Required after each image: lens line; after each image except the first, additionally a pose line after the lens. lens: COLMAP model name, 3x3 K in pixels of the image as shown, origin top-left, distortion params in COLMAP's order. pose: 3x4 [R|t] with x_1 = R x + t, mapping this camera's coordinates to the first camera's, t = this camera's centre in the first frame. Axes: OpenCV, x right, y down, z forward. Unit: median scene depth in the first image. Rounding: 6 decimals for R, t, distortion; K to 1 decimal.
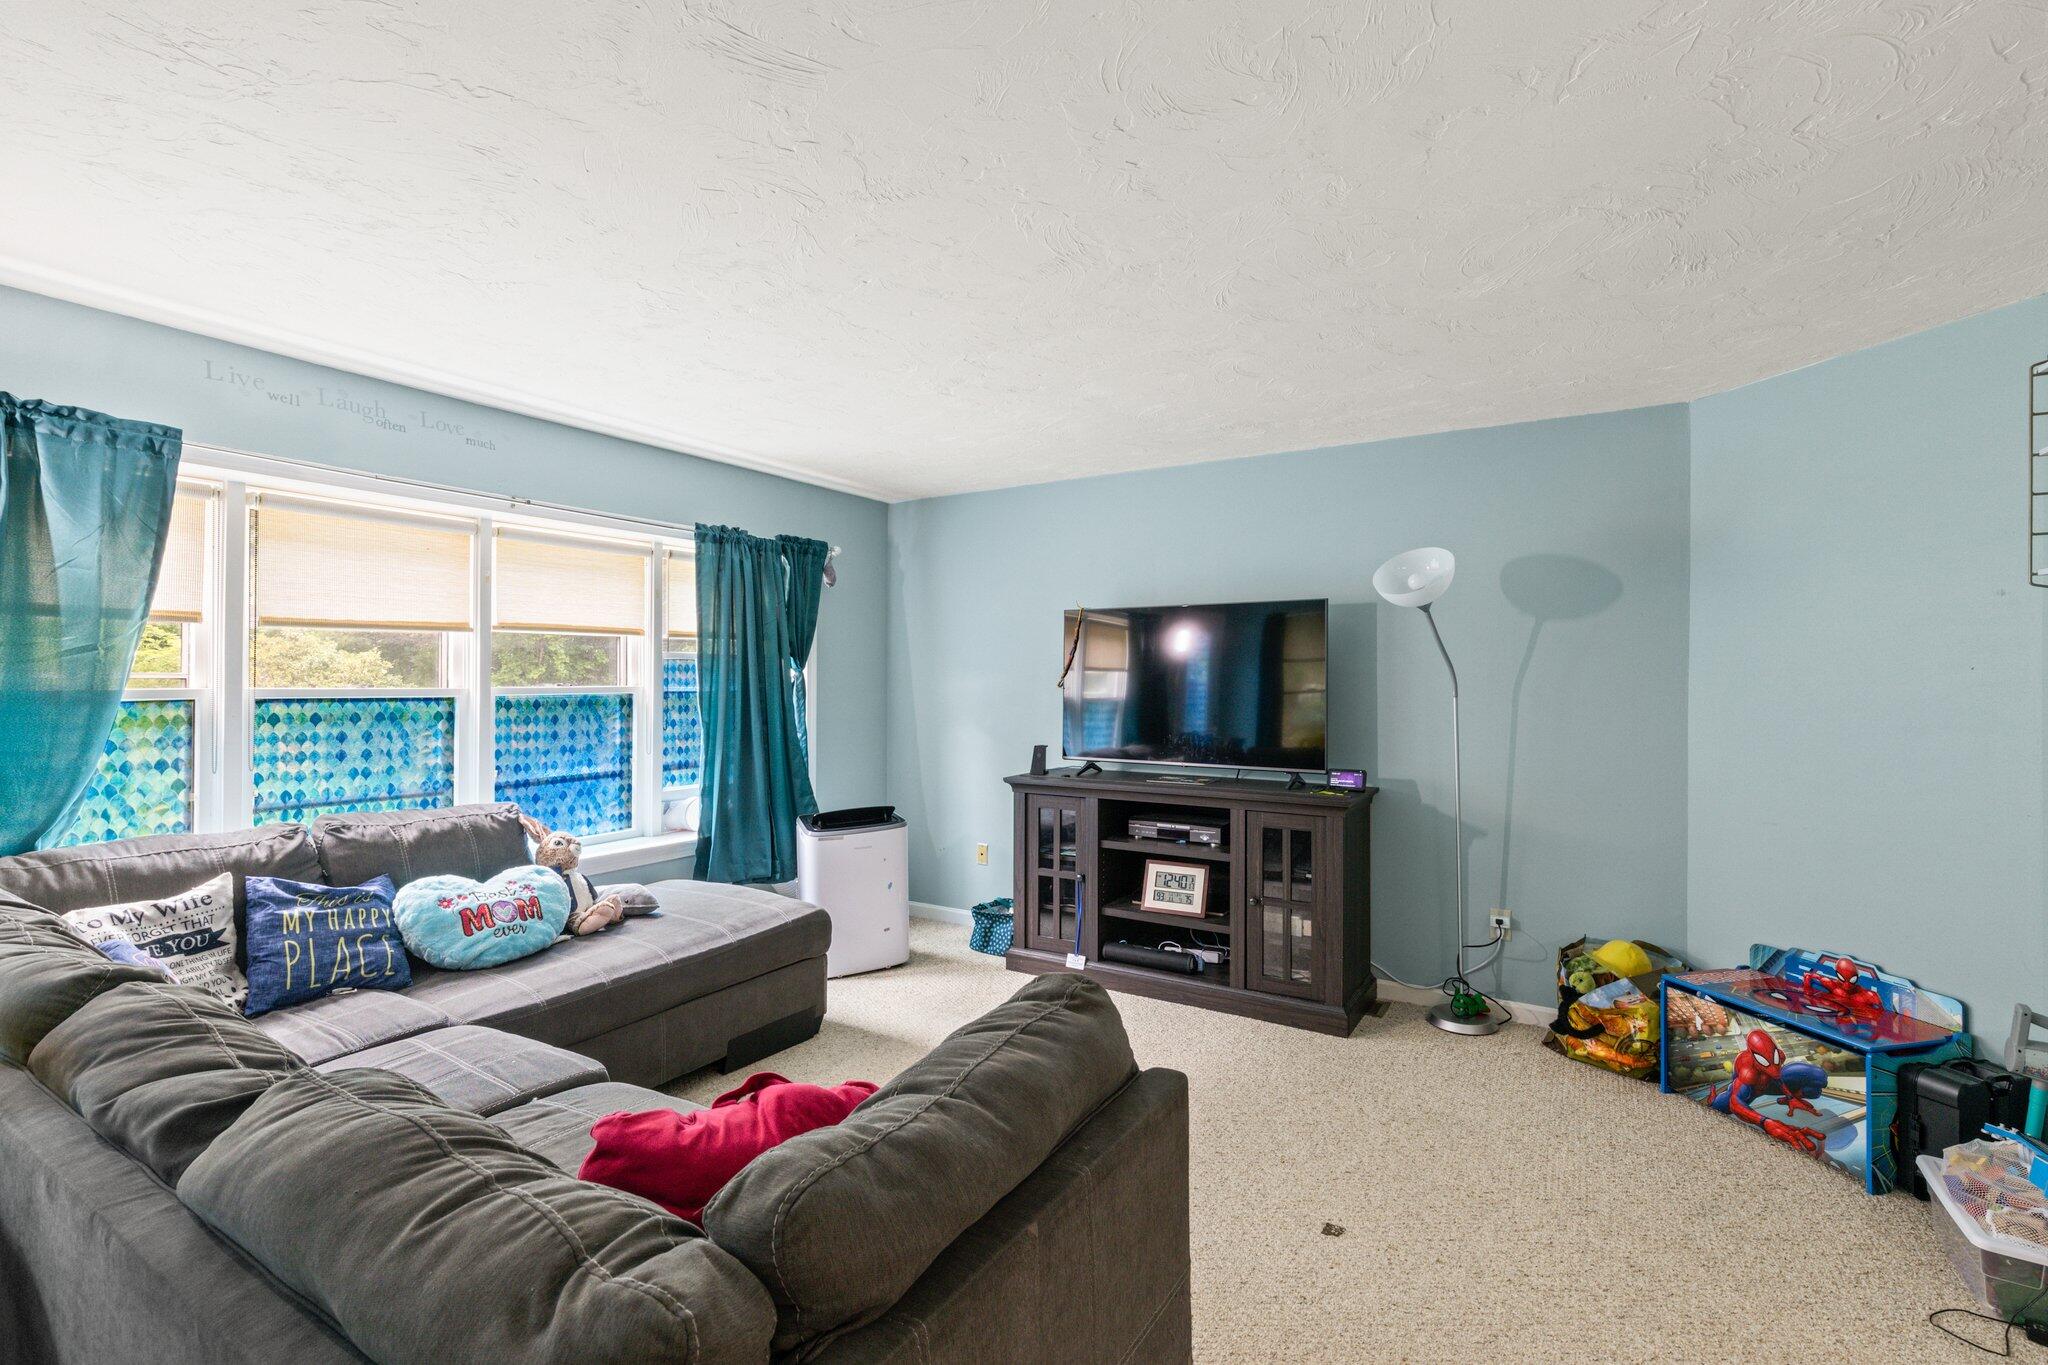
lens RADIAL K [[934.5, 0, 1037.6], [0, 934.5, 665.1], [0, 0, 1]] dist [0.017437, -0.000053]
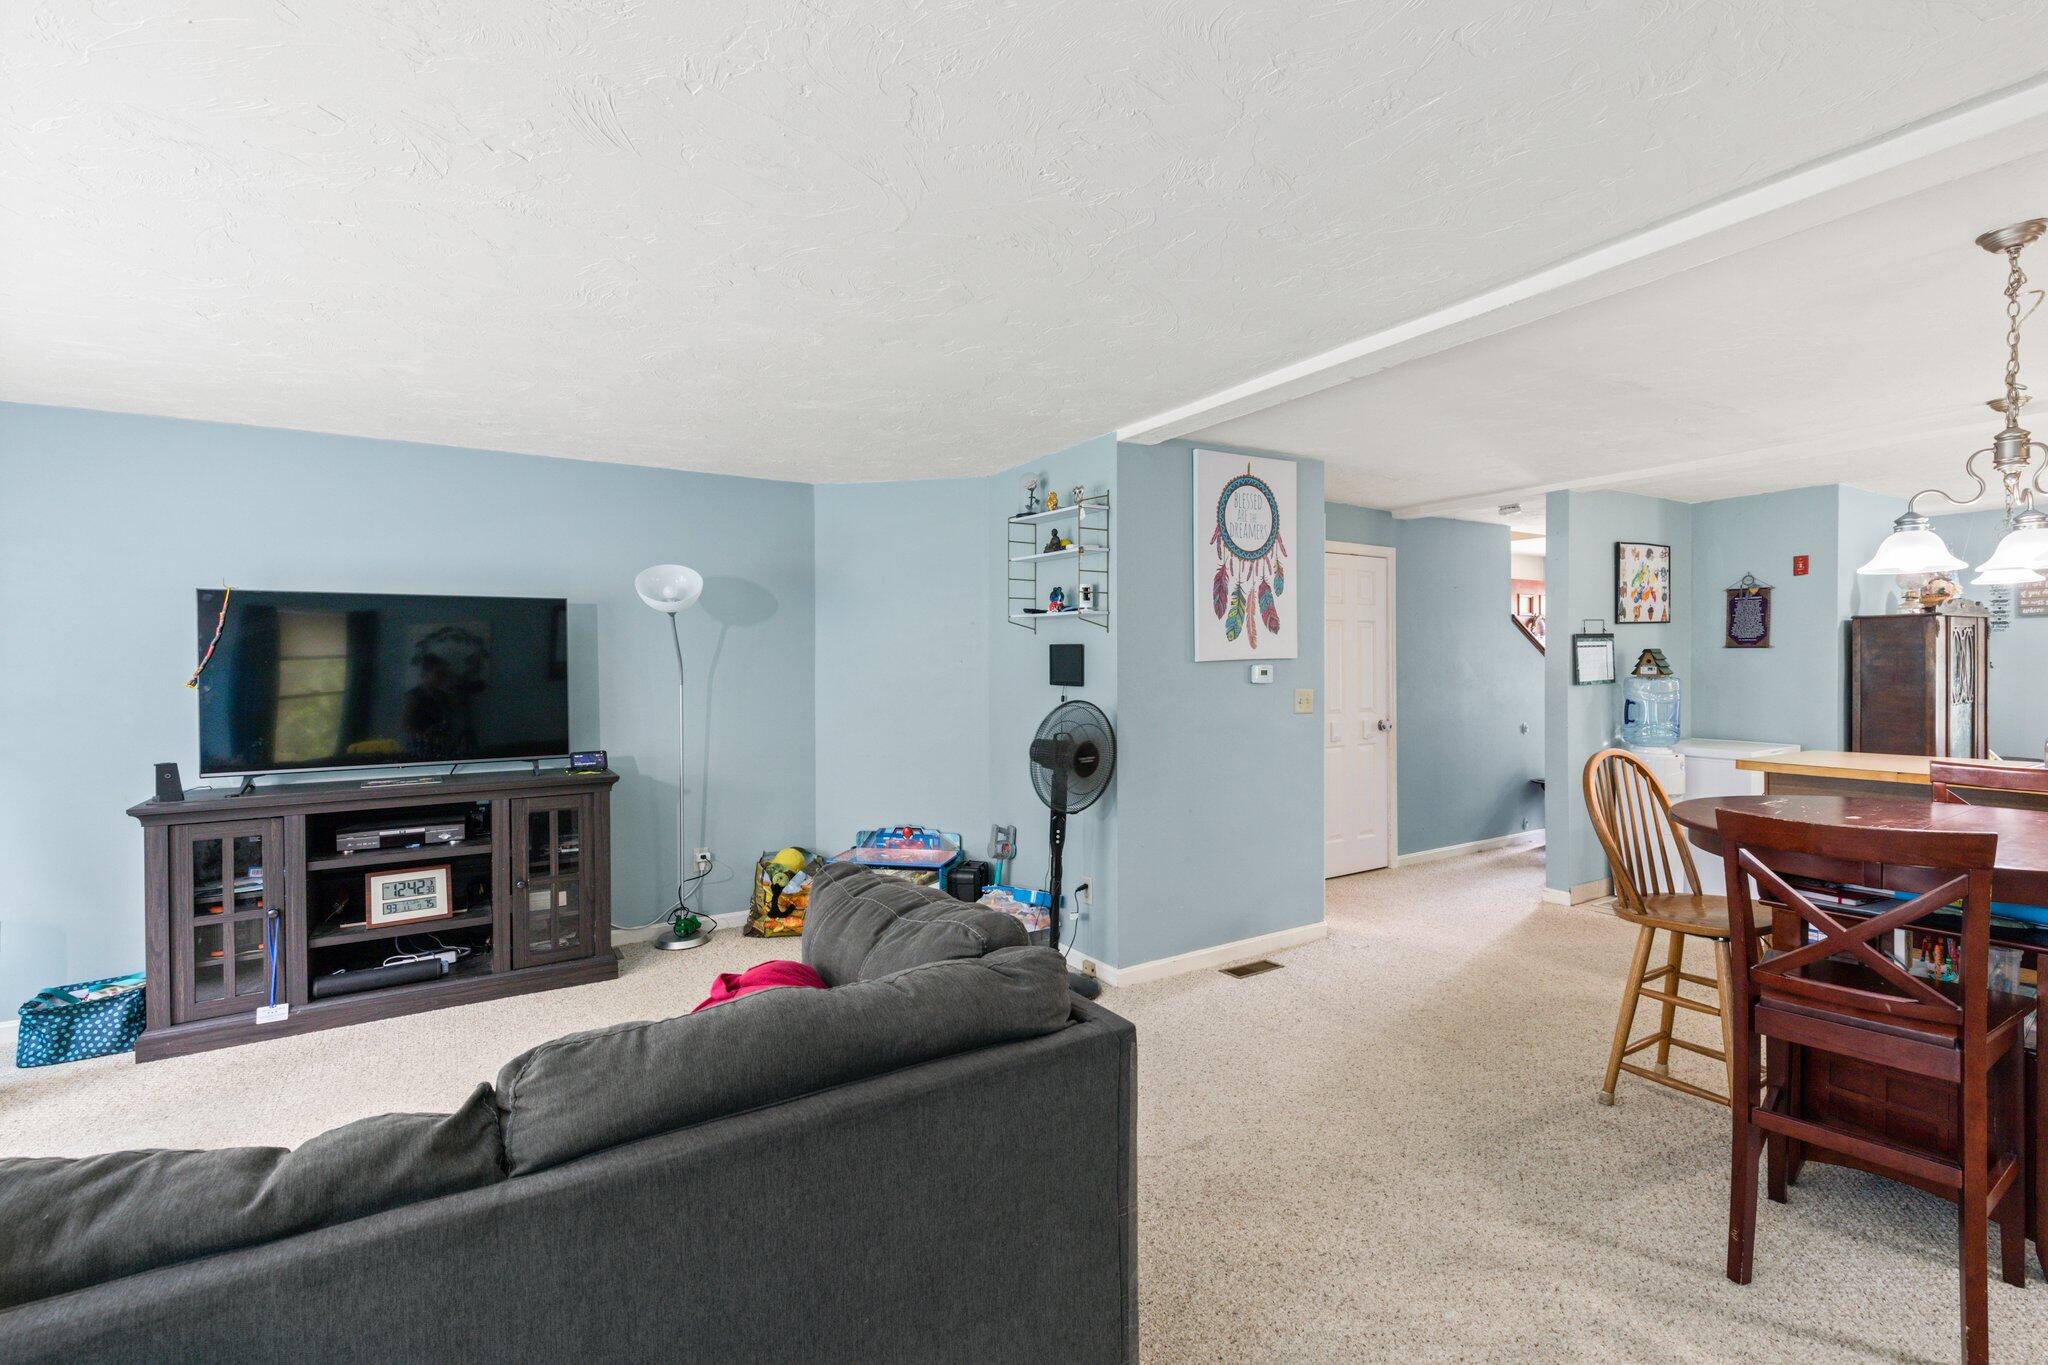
lens RADIAL K [[934.5, 0, 1037.1], [0, 934.5, 668.9], [0, 0, 1]] dist [0.017437, -0.000053]
pose [[0.434567, -0.010968, 0.900573, -0.437356], [-0.006063, 0.999868, 0.015104, -0.007896], [-0.900619, -0.012024, 0.434442, 0.023525]]
